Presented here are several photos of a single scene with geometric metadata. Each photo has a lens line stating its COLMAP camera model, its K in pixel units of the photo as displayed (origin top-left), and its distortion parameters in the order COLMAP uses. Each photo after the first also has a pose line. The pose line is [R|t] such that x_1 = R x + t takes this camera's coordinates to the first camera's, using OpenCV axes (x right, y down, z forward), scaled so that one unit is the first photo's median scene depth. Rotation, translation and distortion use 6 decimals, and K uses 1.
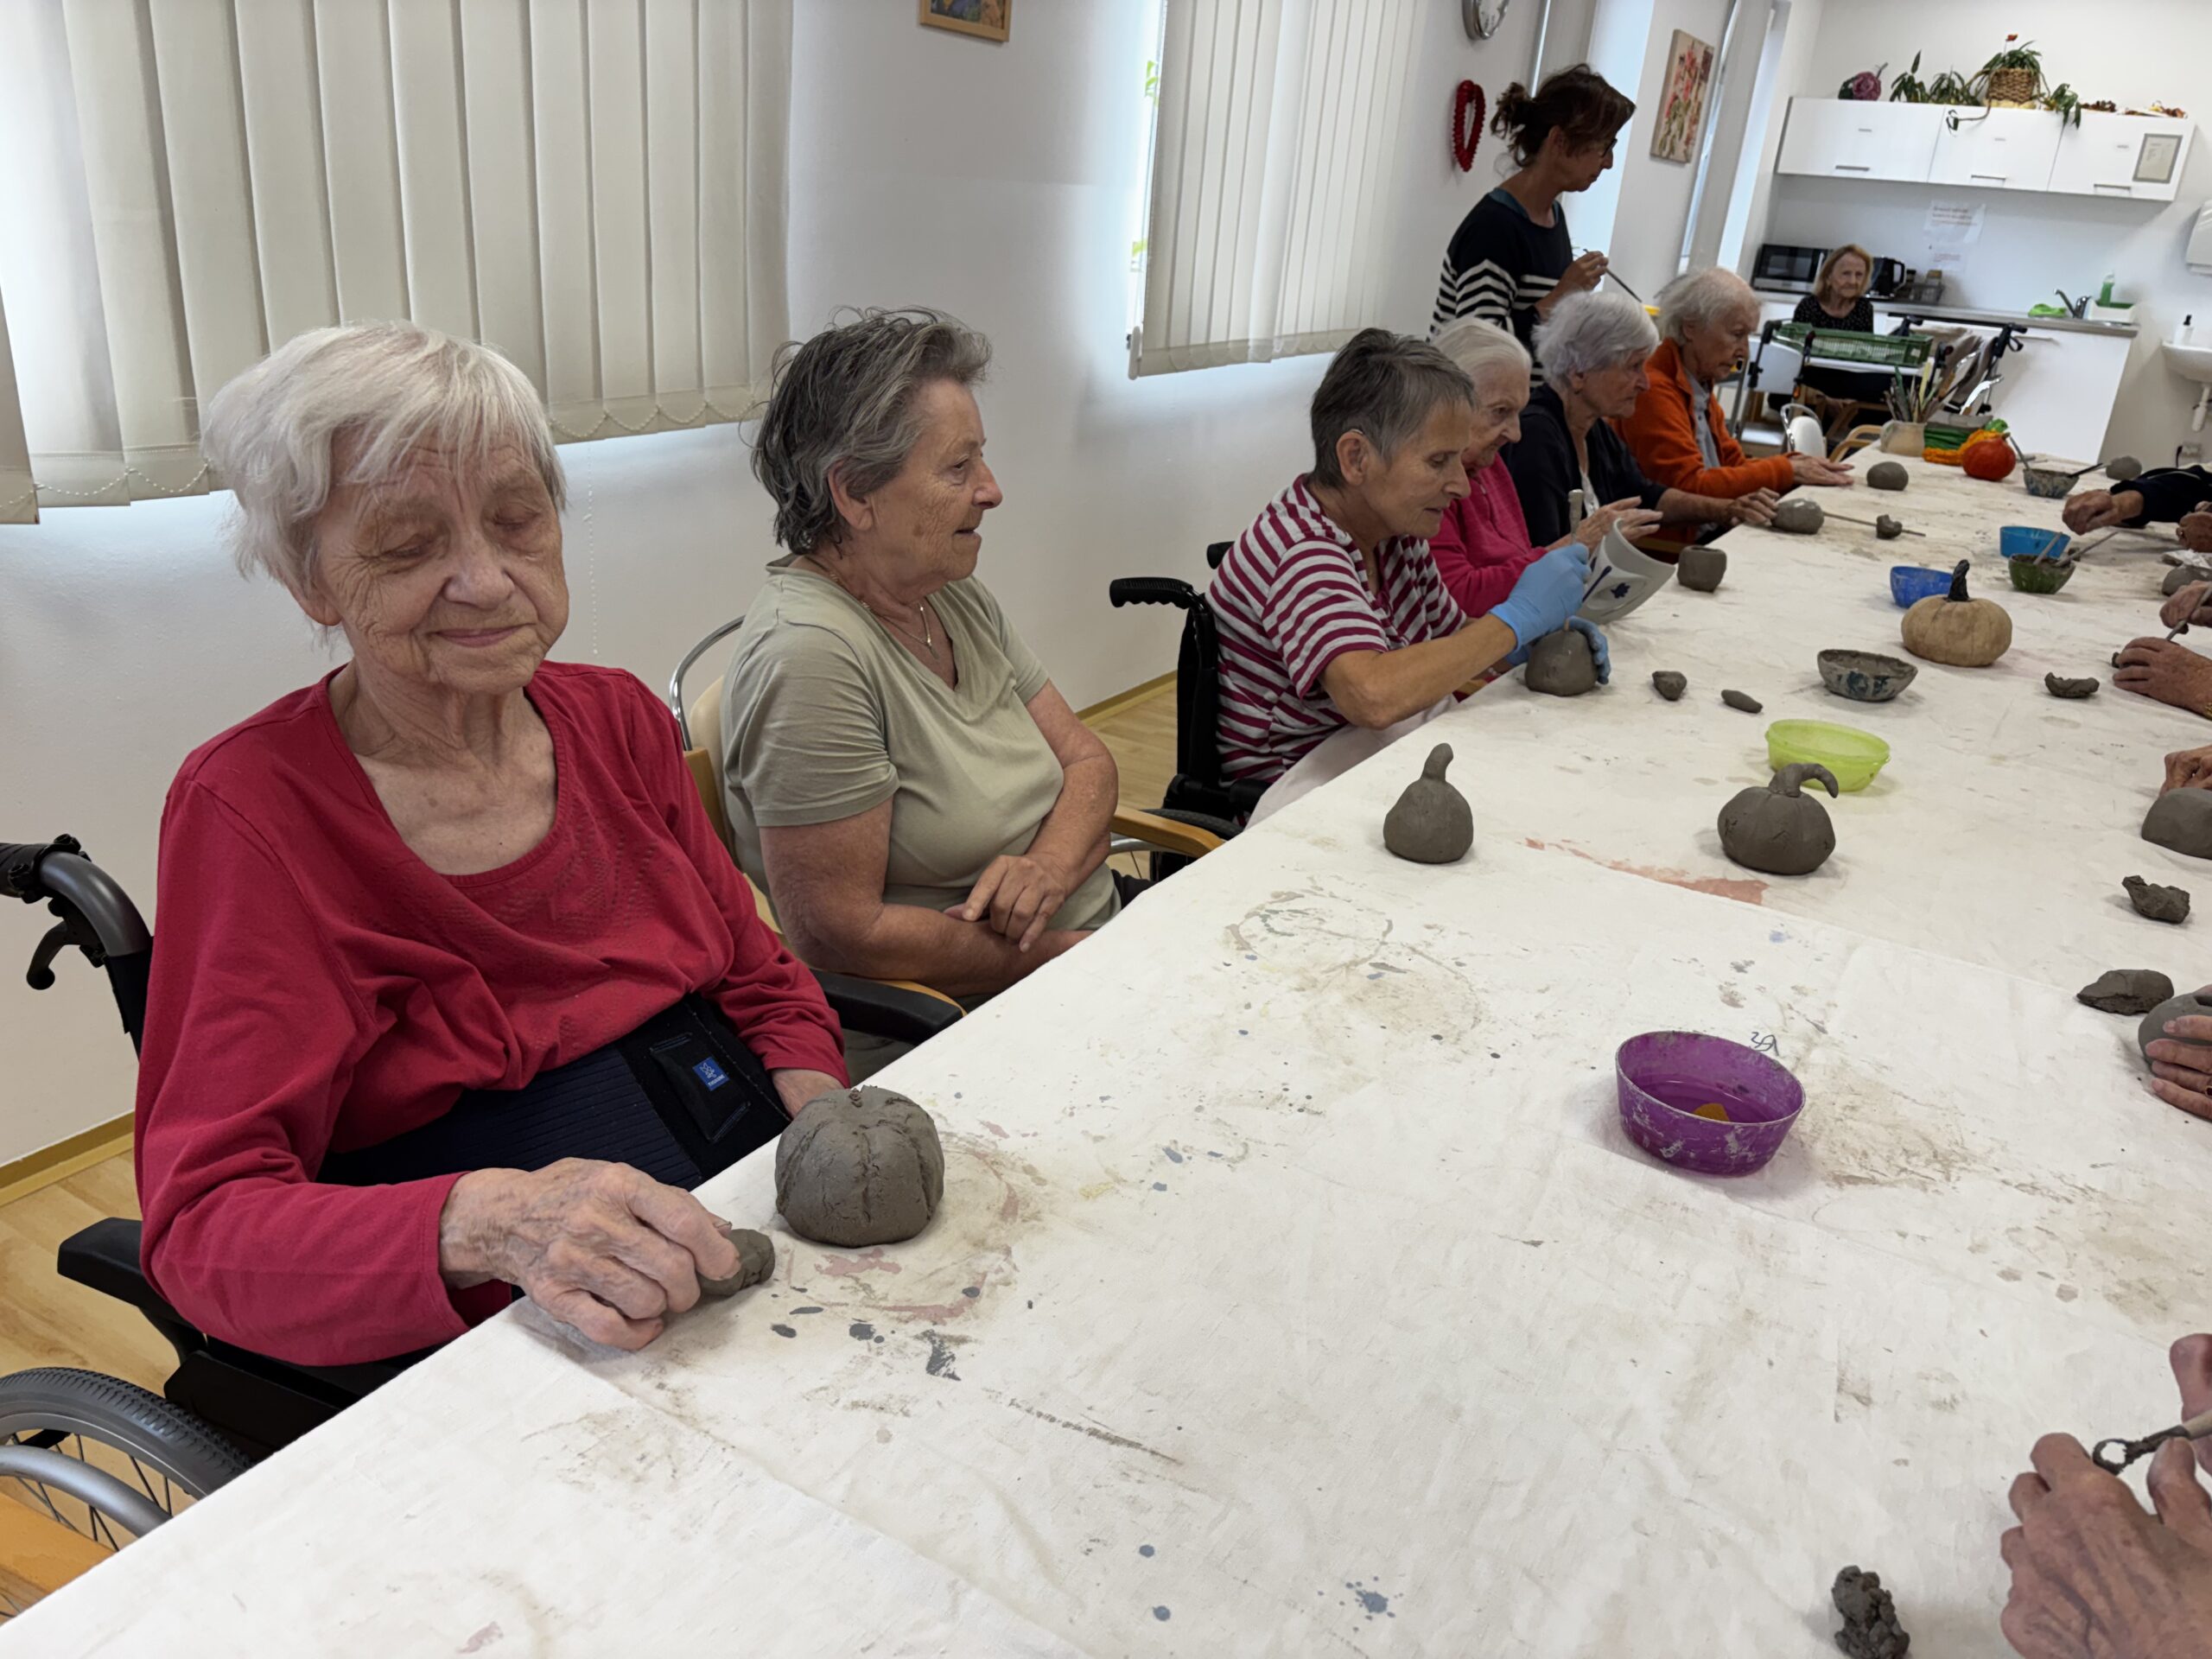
lens RADIAL K [[1675.1, 0, 1074.1], [0, 1675.1, 825.6], [0, 0, 1]] dist [0.084104, -0.070788]
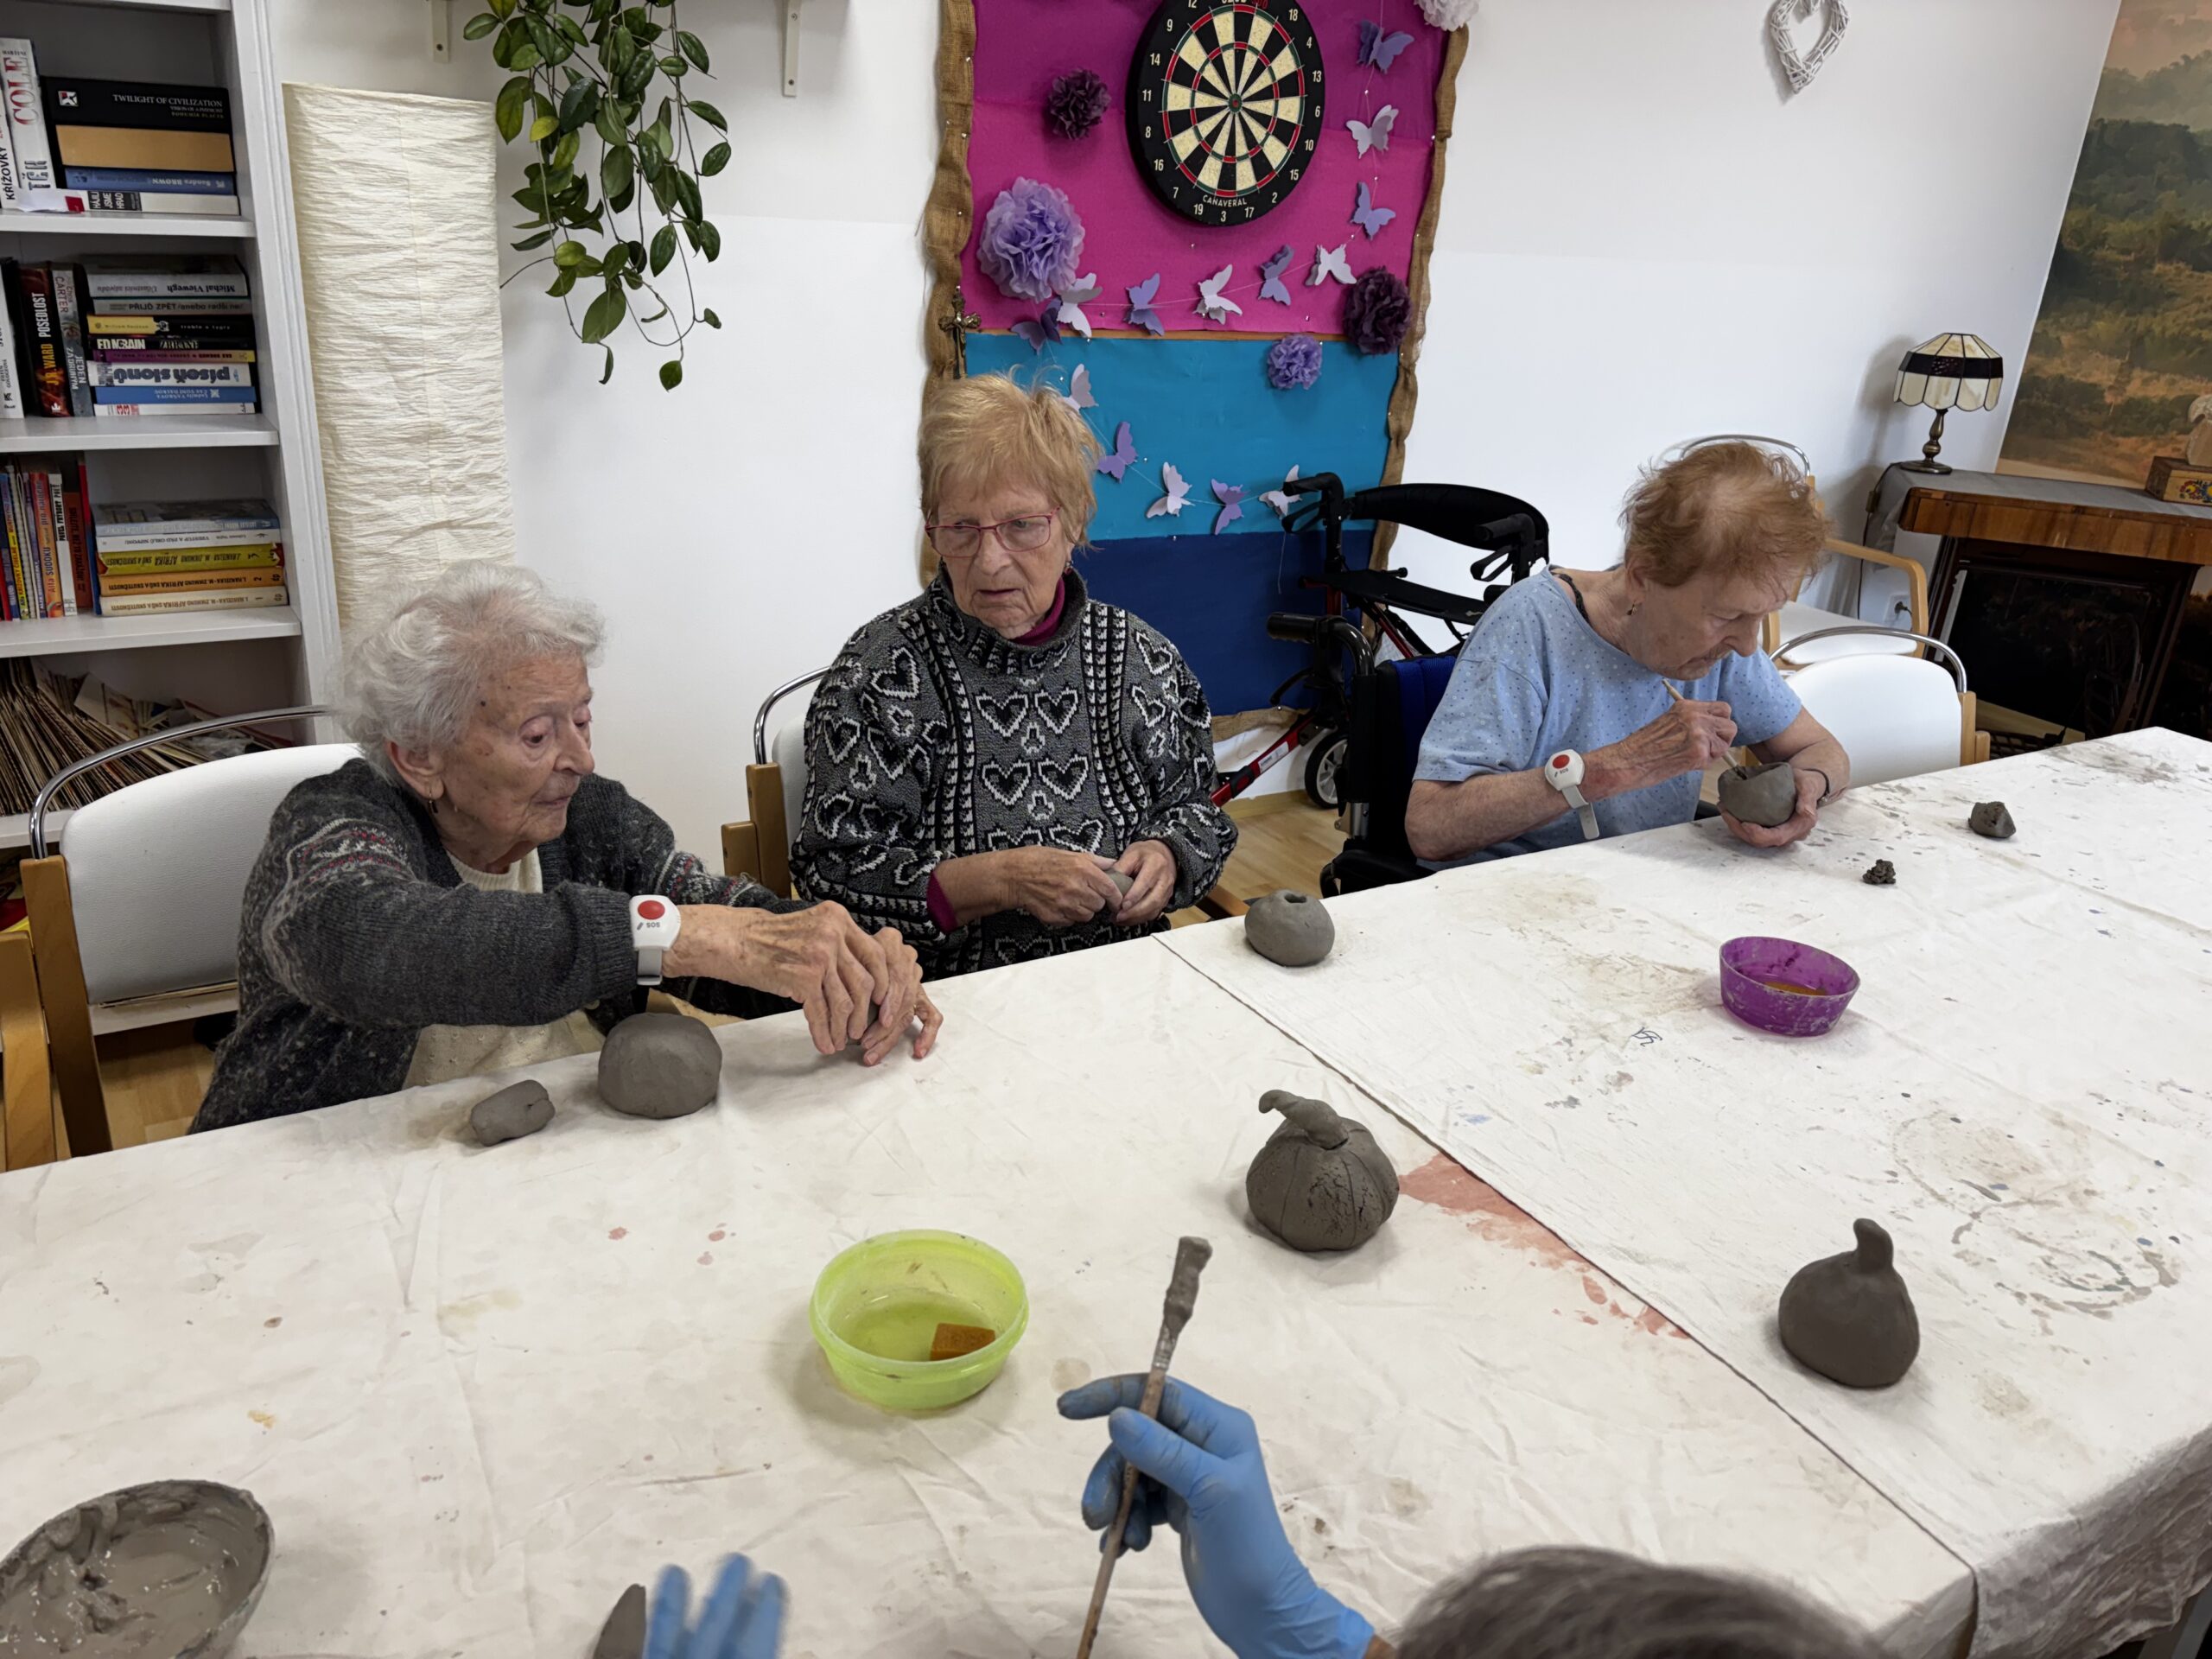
lens RADIAL K [[1736.3, 0, 1100.2], [0, 1736.3, 867.0], [0, 0, 1]] dist [0.019830, -0.004673]
pose [[-0.893396, -0.290806, 0.342455, 0.338484], [0.027966, 0.724774, 0.688419, -0.719023], [-0.448399, 0.624608, -0.639377, 1.702160]]
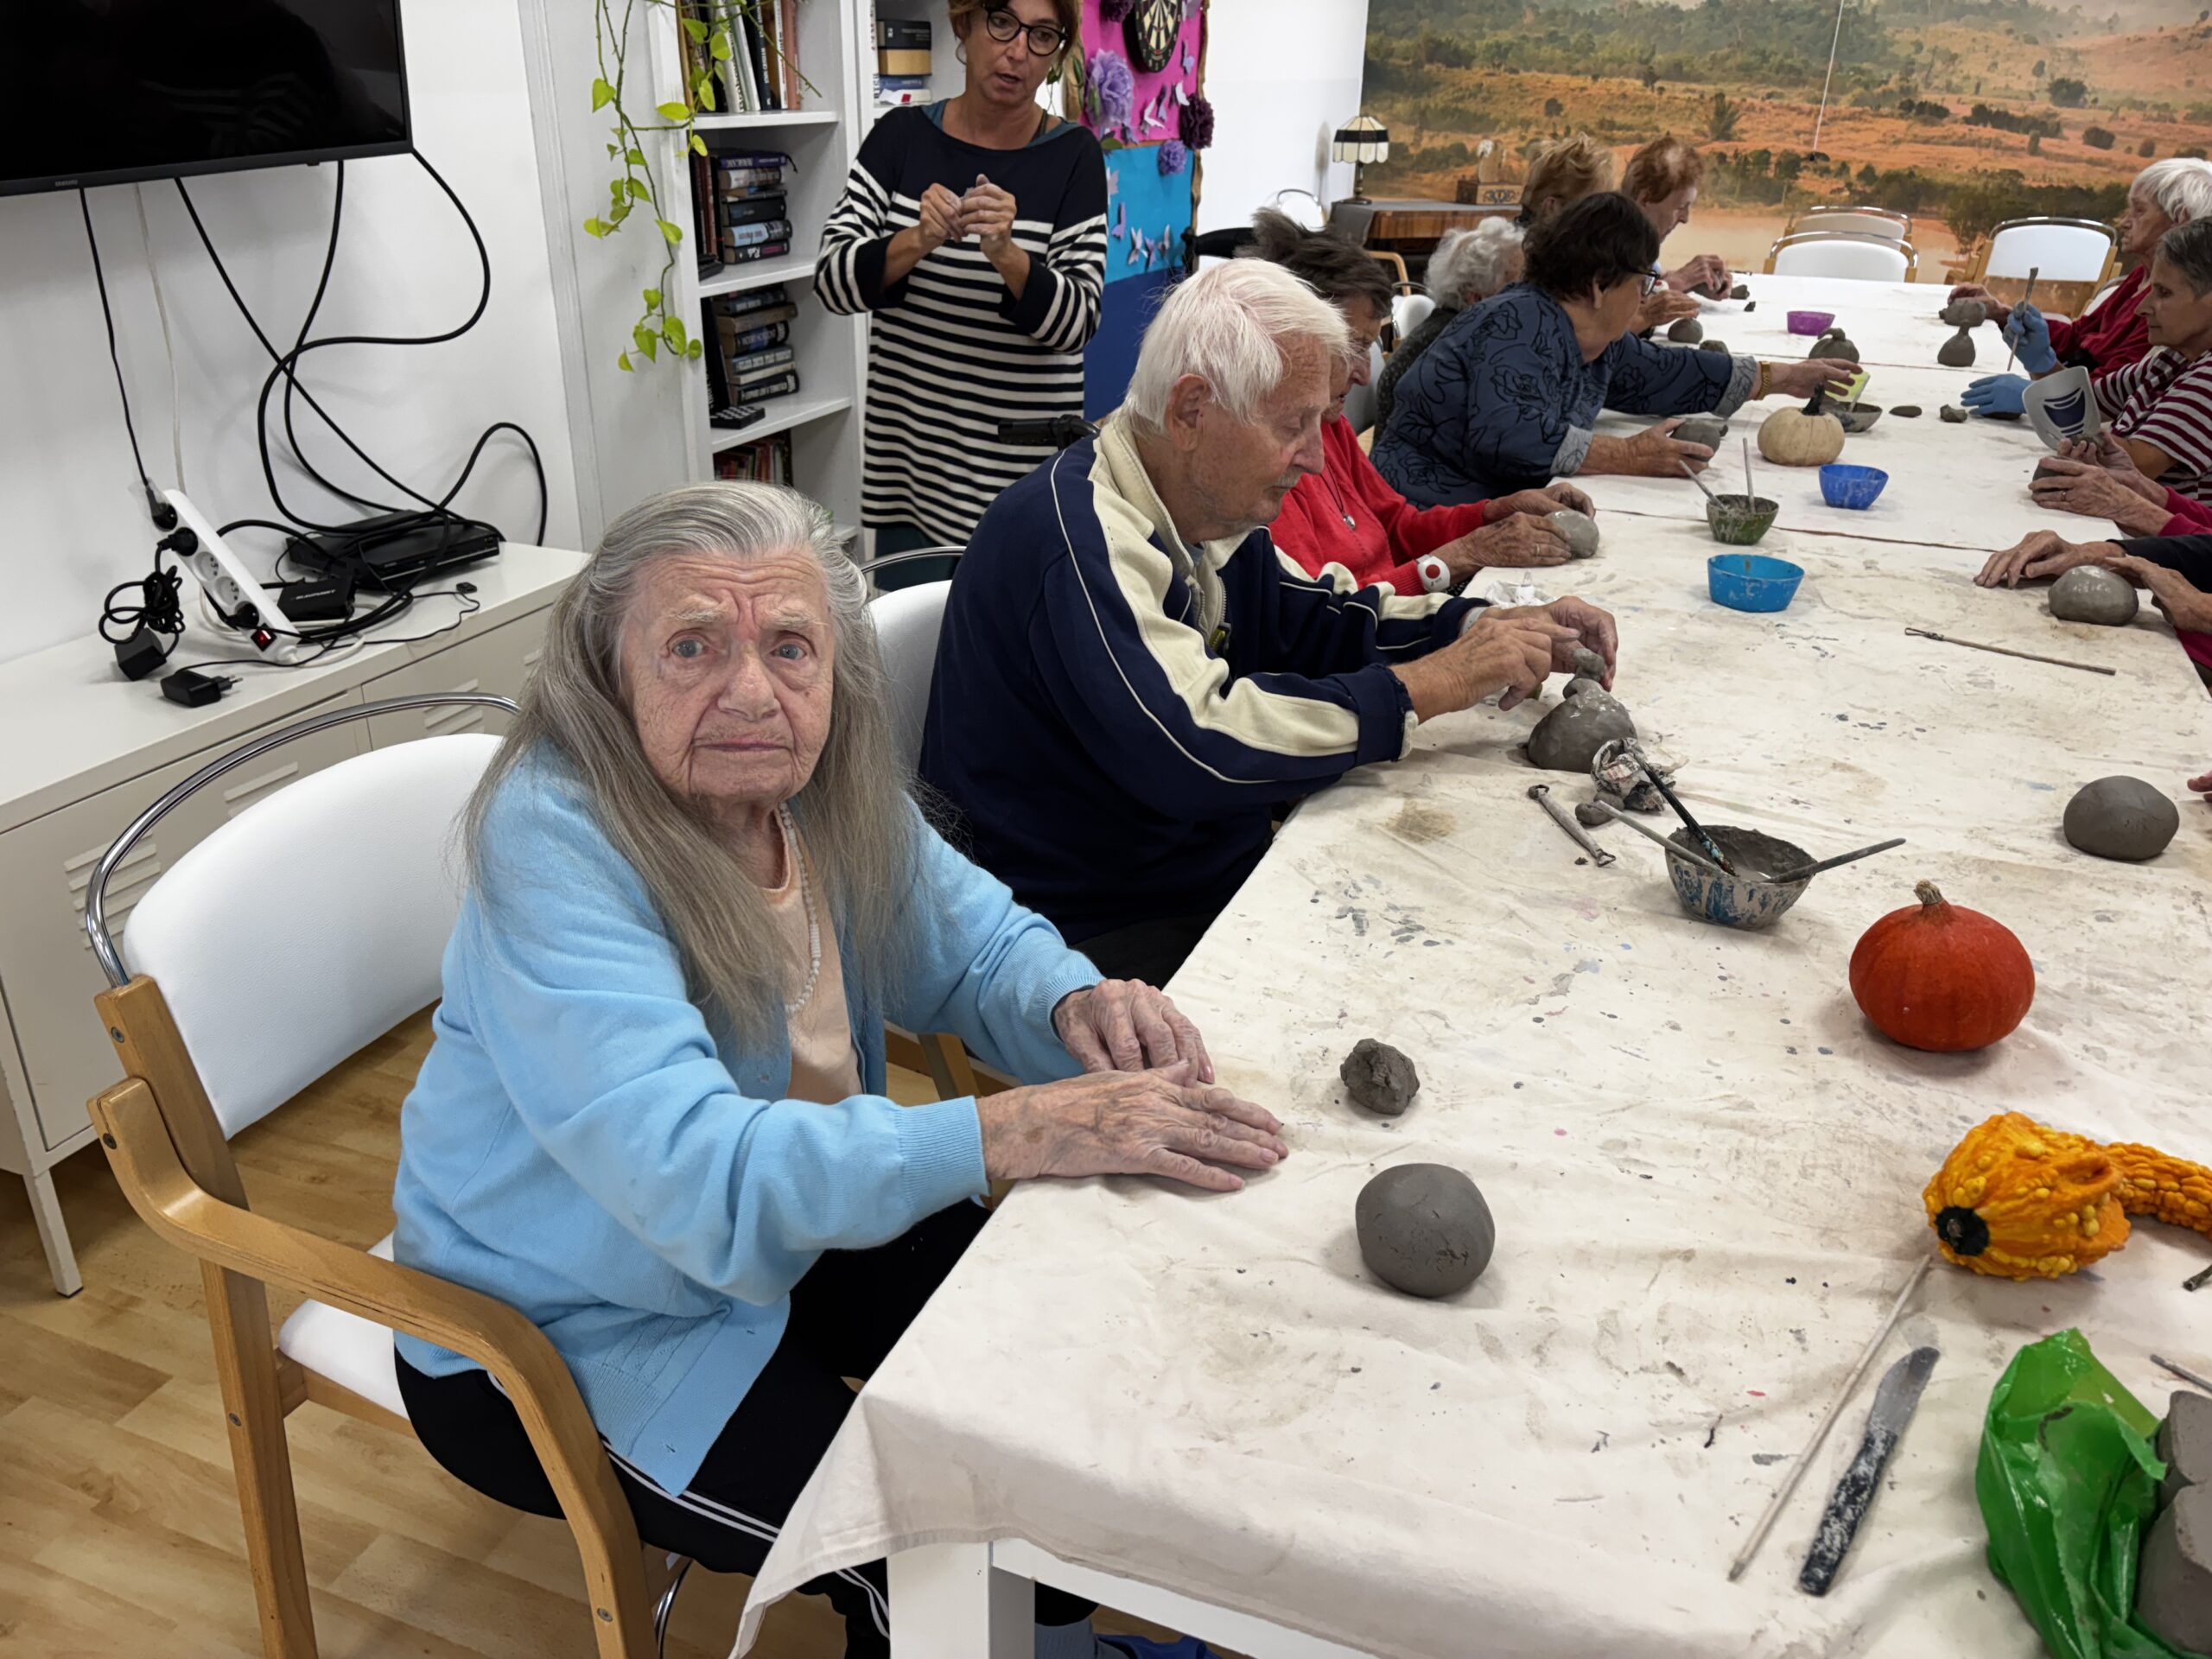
lens RADIAL K [[1675.1, 0, 1074.1], [0, 1675.1, 825.6], [0, 0, 1]] dist [0.084104, -0.070788]
pose [[-0.981917, -0.020543, -0.188193, 2.201604], [-0.149137, 0.696250, 0.702136, -1.186133], [0.116605, 0.717506, -0.686723, 3.396987]]
